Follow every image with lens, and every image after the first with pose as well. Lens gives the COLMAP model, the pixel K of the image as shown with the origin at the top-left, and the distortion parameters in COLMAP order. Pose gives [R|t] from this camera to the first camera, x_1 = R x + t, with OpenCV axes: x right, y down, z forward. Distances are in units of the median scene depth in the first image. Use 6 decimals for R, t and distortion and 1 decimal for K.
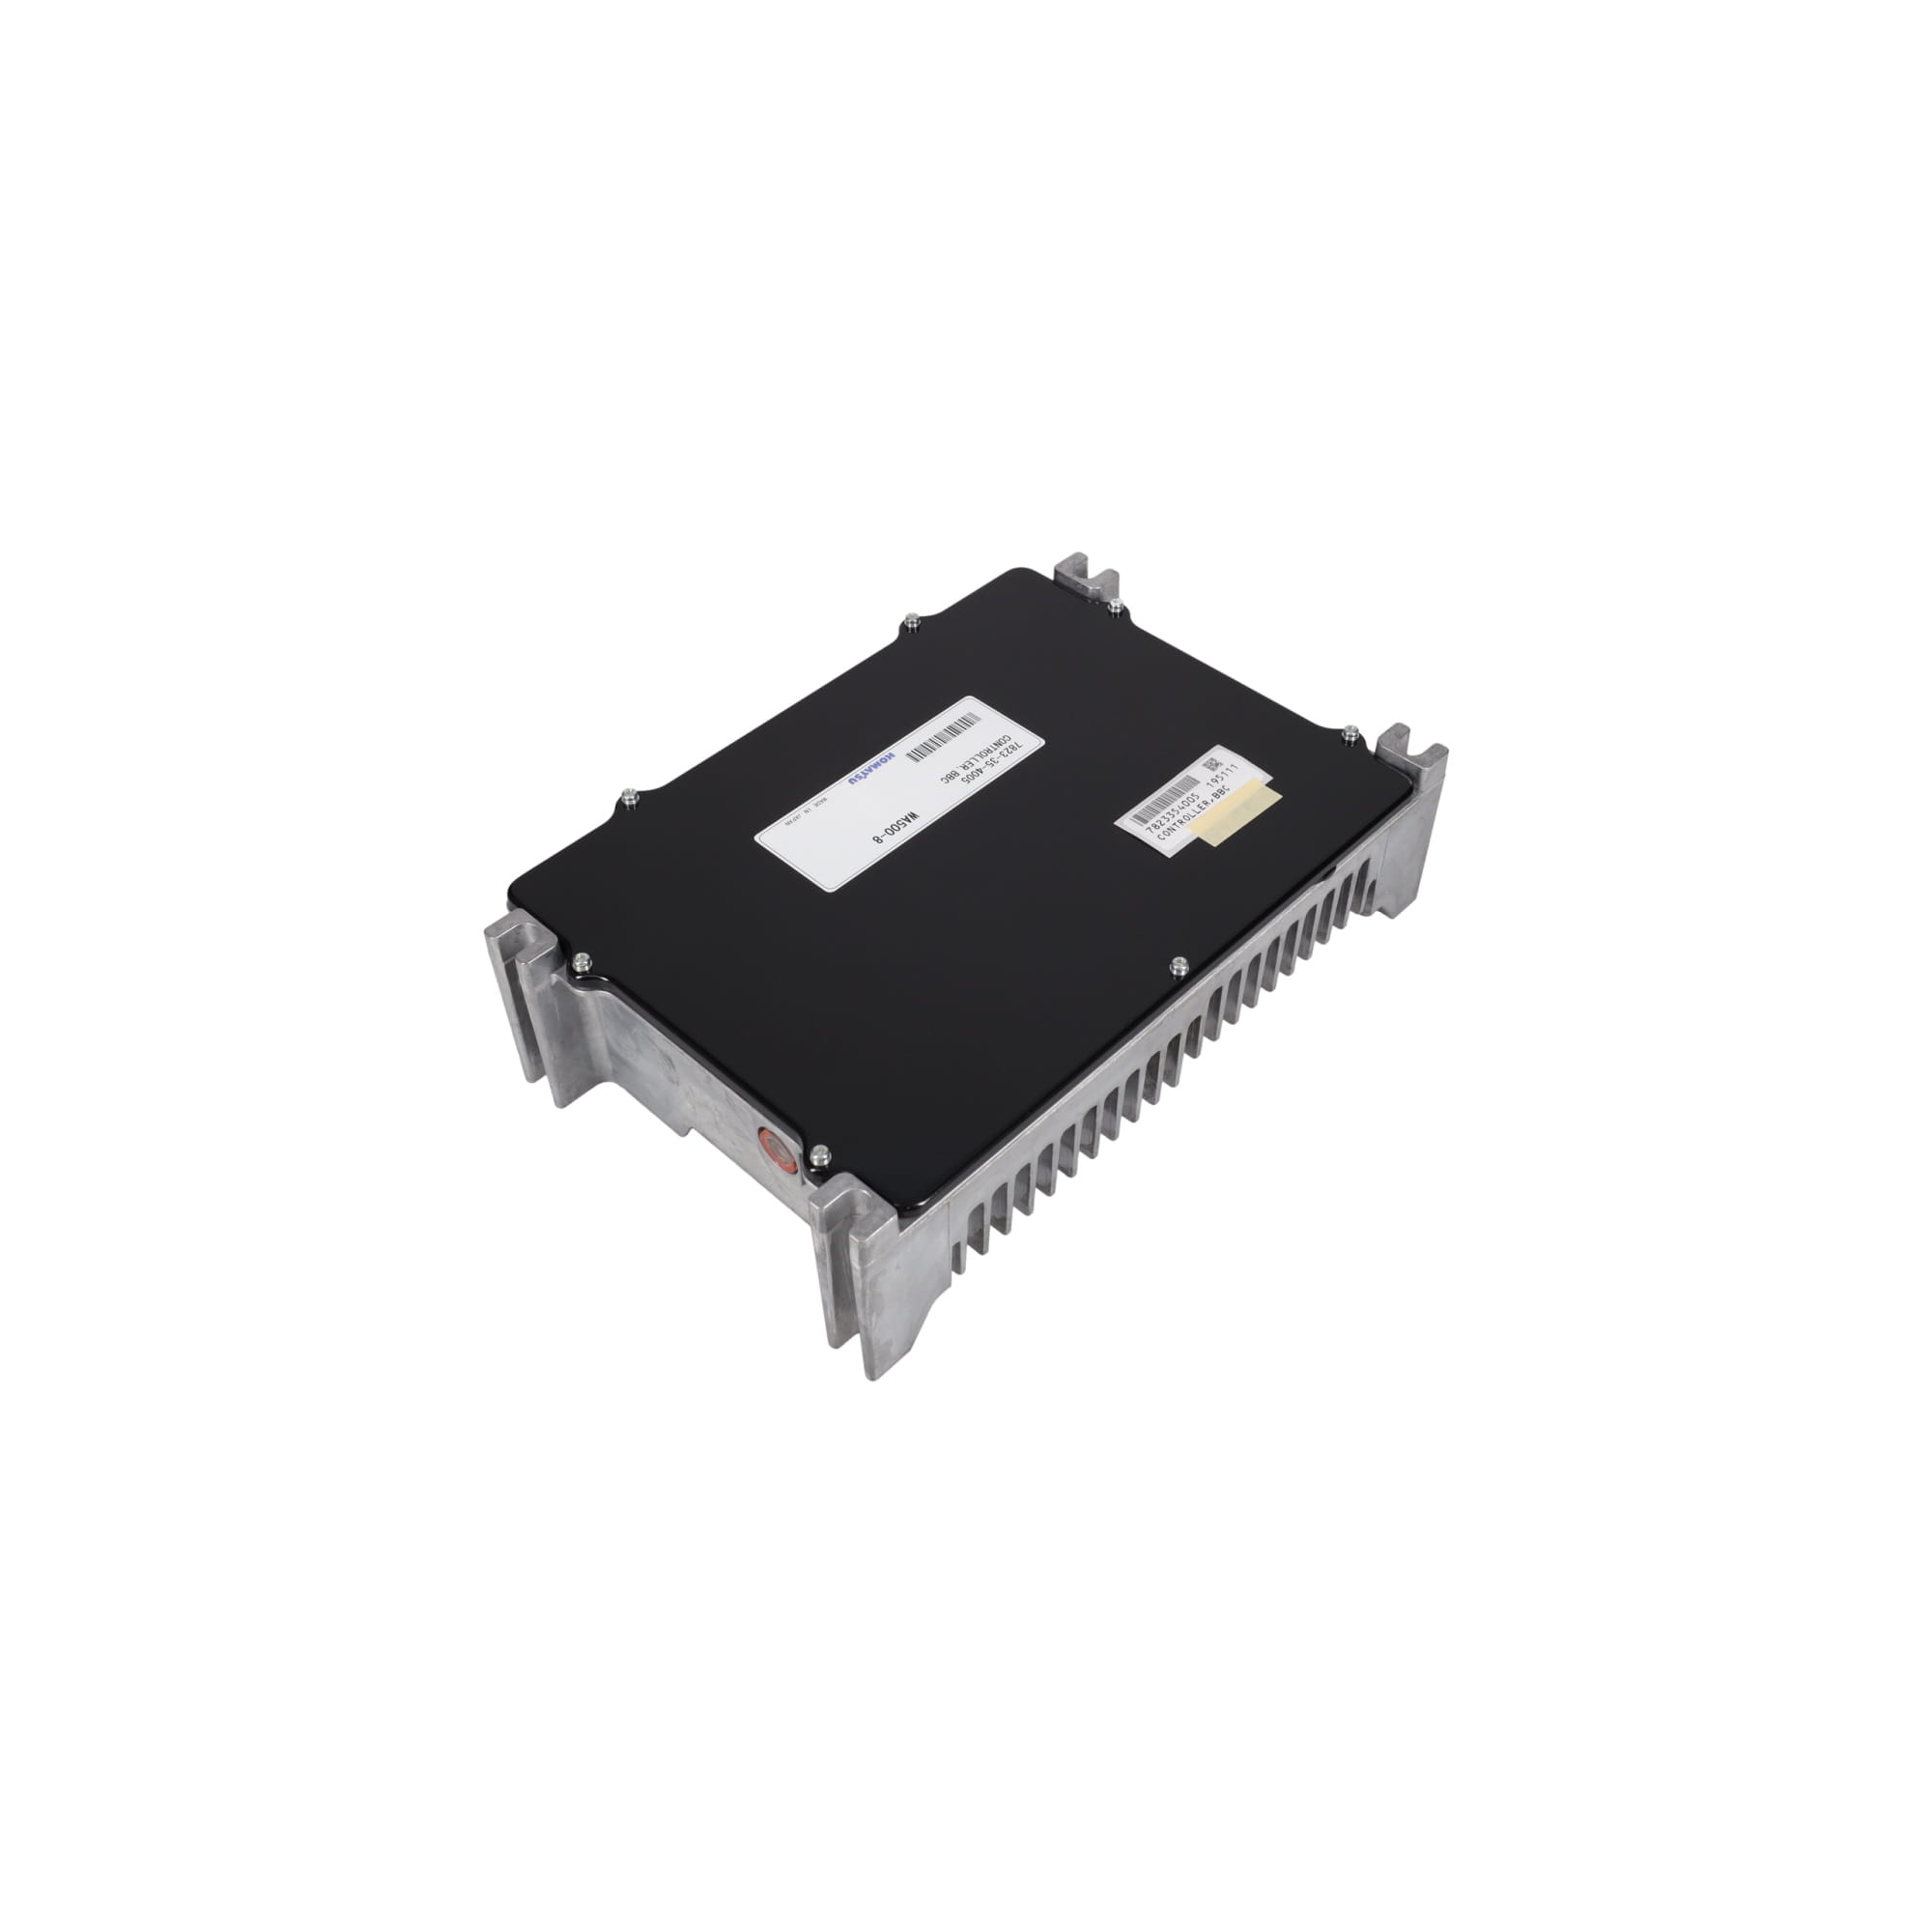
lens RADIAL K [[1885.5, 0, 977.4], [0, 1885.5, 960.7], [0, 0, 1]] dist [-0.001052, 0.000000]
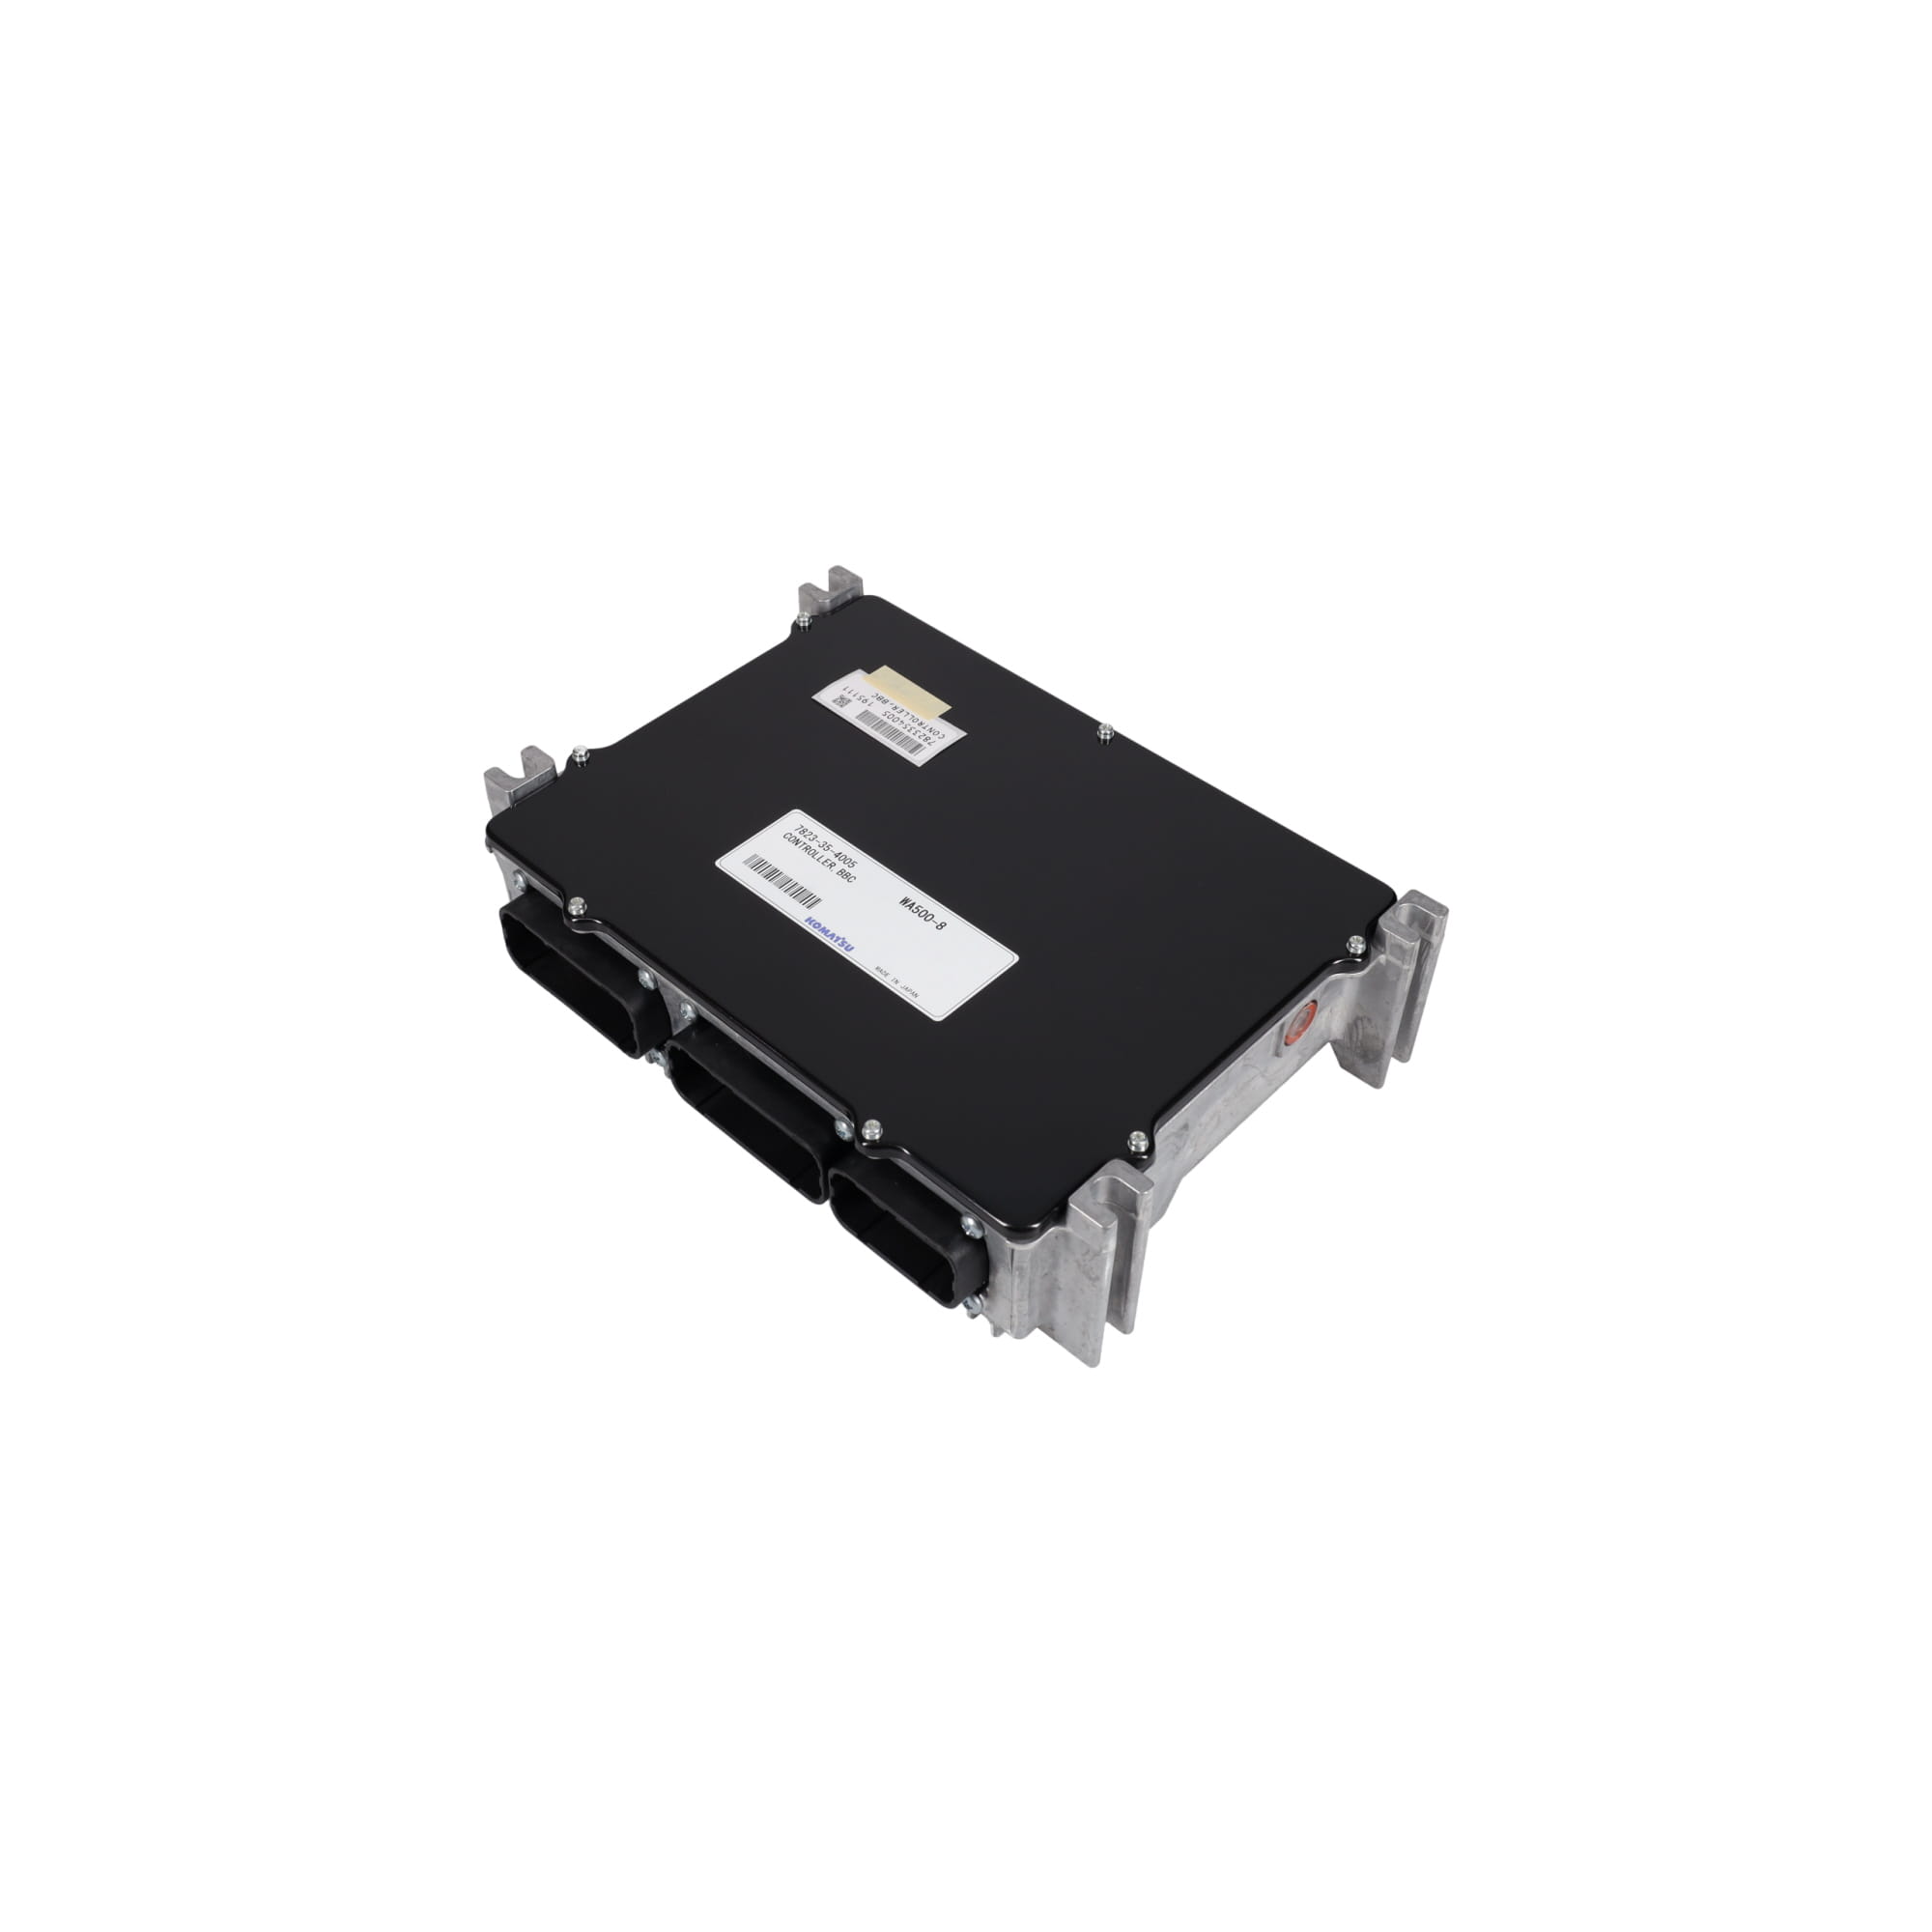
lens RADIAL K [[1885.5, 0, 954.5], [0, 1885.5, 964.1], [0, 0, 1]] dist [-0.001052, 0.000000]
pose [[-0.015088, -0.716001, 0.697936, -0.723110], [0.727599, 0.470917, 0.498836, -0.518742], [-0.685837, 0.515344, 0.513856, 0.492244]]
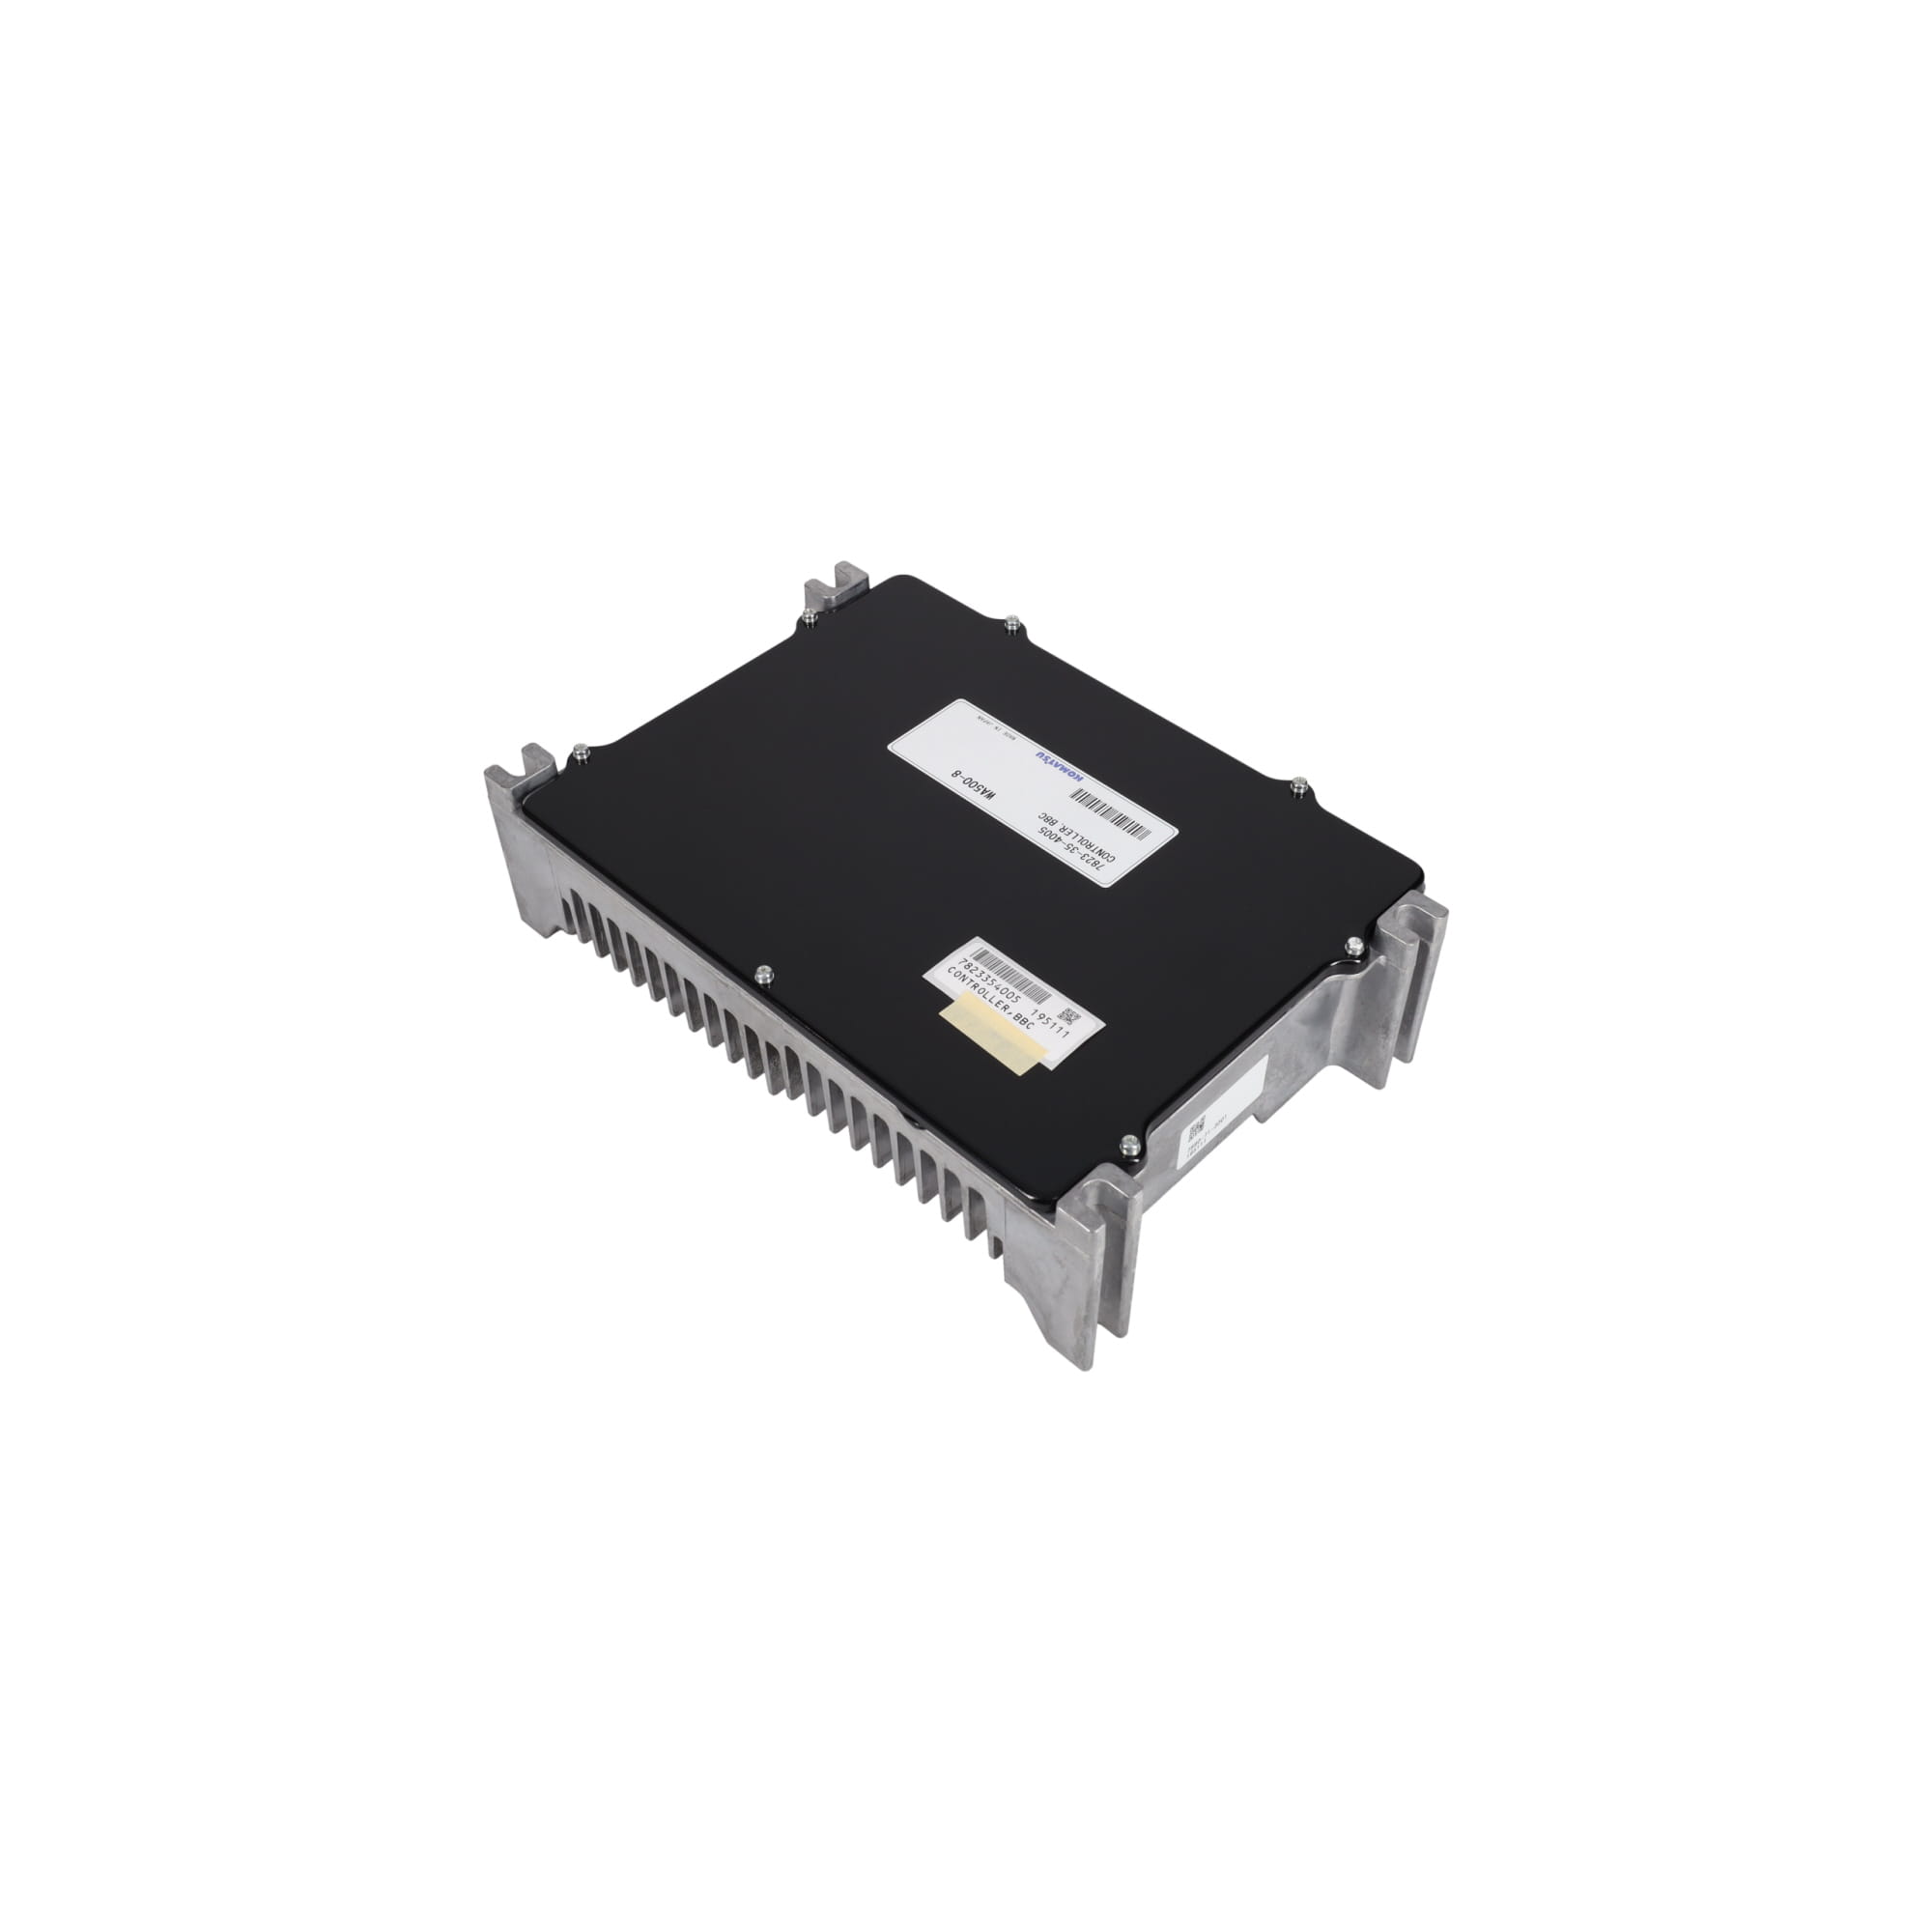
lens RADIAL K [[1885.5, 0, 974.6], [0, 1885.5, 960.8], [0, 0, 1]] dist [-0.001052, 0.000000]
pose [[0.002944, 0.738118, -0.674665, 0.708742], [-0.726282, 0.465341, 0.505938, -0.536516], [0.687391, 0.488507, 0.537452, 0.481366]]
